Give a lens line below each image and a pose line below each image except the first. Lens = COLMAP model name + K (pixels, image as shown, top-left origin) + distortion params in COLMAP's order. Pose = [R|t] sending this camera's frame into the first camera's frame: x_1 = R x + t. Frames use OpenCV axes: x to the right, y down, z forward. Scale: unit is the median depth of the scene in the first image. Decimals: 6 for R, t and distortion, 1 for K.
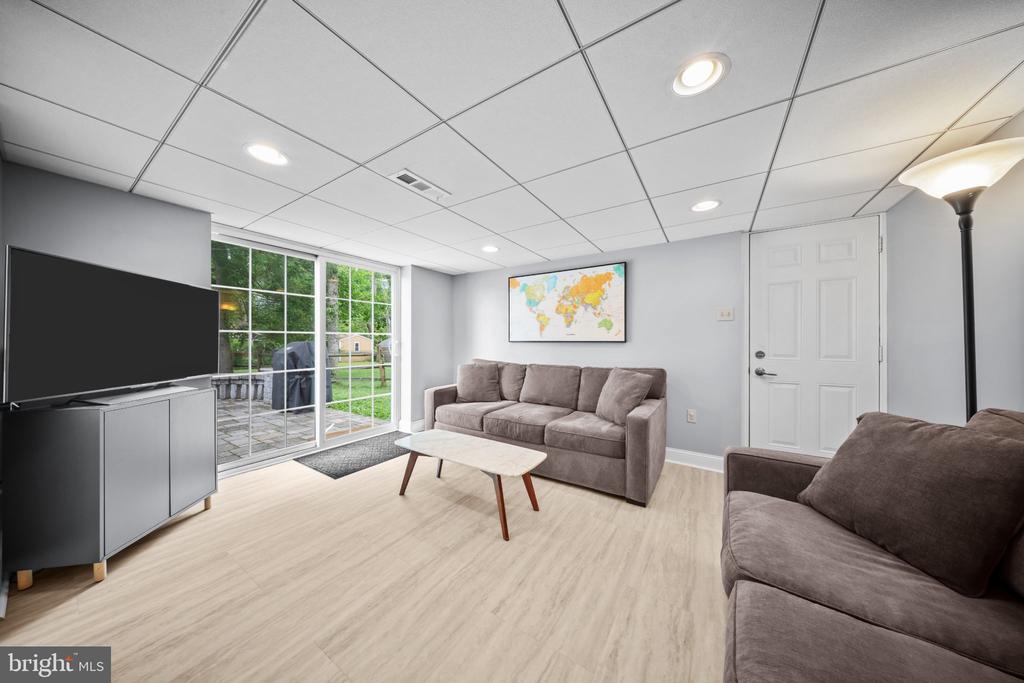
lens RADIAL K [[300.7, 0, 513.3], [0, 300.7, 342.6], [0, 0, 1]] dist [-0.000573, -0.000398]
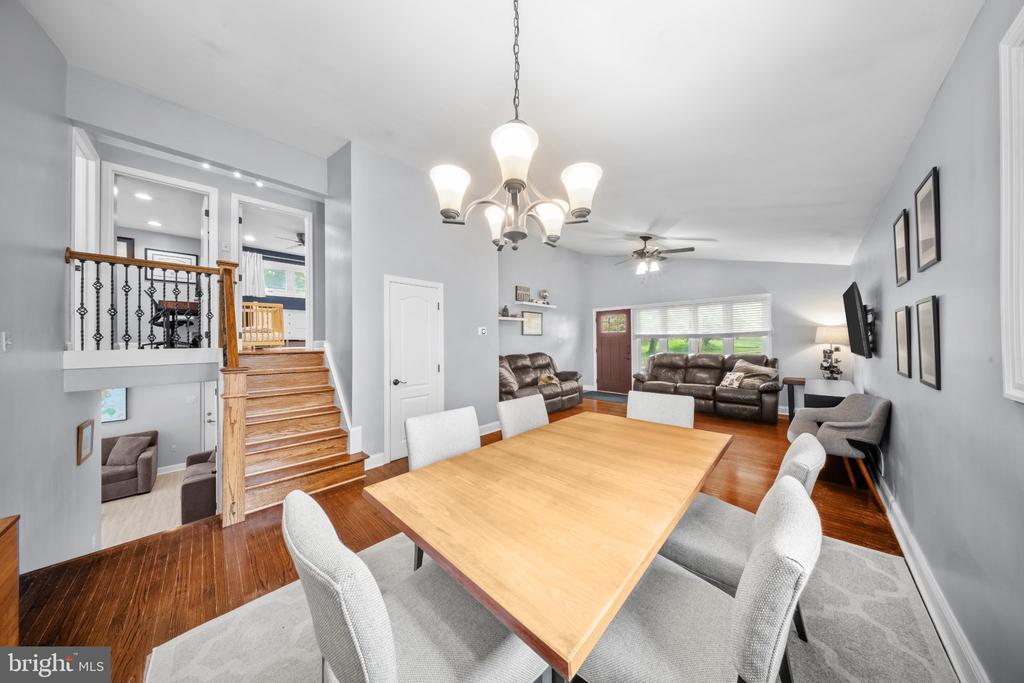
lens RADIAL K [[300.7, 0, 514.9], [0, 300.7, 337.0], [0, 0, 1]] dist [-0.000573, -0.000398]
pose [[0.186959, 0.010534, 0.982311, -1.197748], [0.009614, 0.999875, -0.012552, -0.560750], [-0.982321, 0.011790, 0.186835, -2.026740]]
